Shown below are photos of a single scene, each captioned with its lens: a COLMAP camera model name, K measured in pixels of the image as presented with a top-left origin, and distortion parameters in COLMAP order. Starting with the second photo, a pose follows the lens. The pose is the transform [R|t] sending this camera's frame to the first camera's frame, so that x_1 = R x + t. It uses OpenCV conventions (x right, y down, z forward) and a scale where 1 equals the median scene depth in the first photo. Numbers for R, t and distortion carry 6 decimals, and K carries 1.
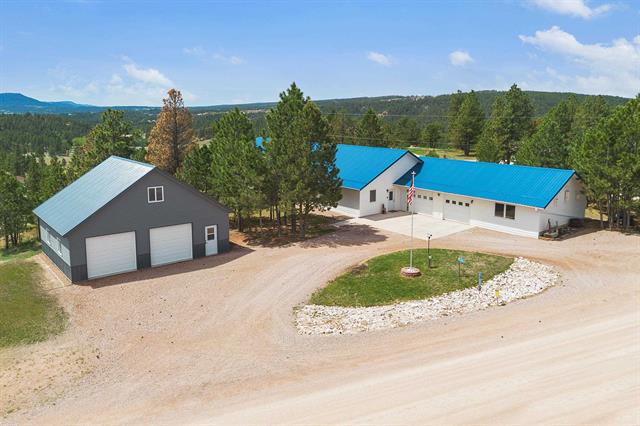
lens RADIAL K [[480.5, 0, 320.0], [0, 480.5, 213.0], [0, 0, 1]] dist [0.030944, -0.003701]
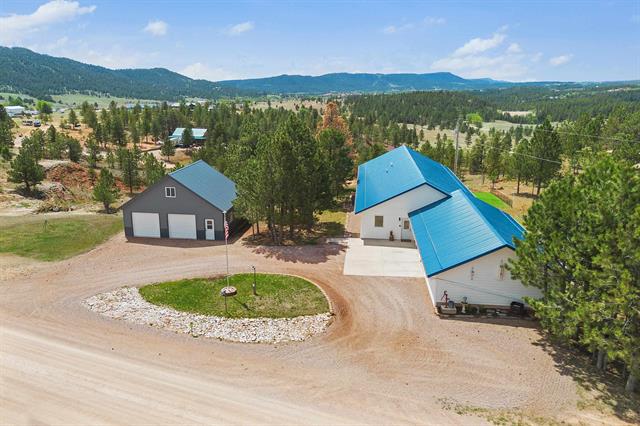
lens RADIAL K [[451.6, 0, 320.0], [0, 451.6, 213.0], [0, 0, 1]] dist [0.031382, -0.001597]
pose [[0.700645, 0.192634, -0.687014, 0.971655], [-0.150261, 0.981108, 0.121854, -0.216214], [0.697508, 0.017855, 0.716354, 0.305994]]
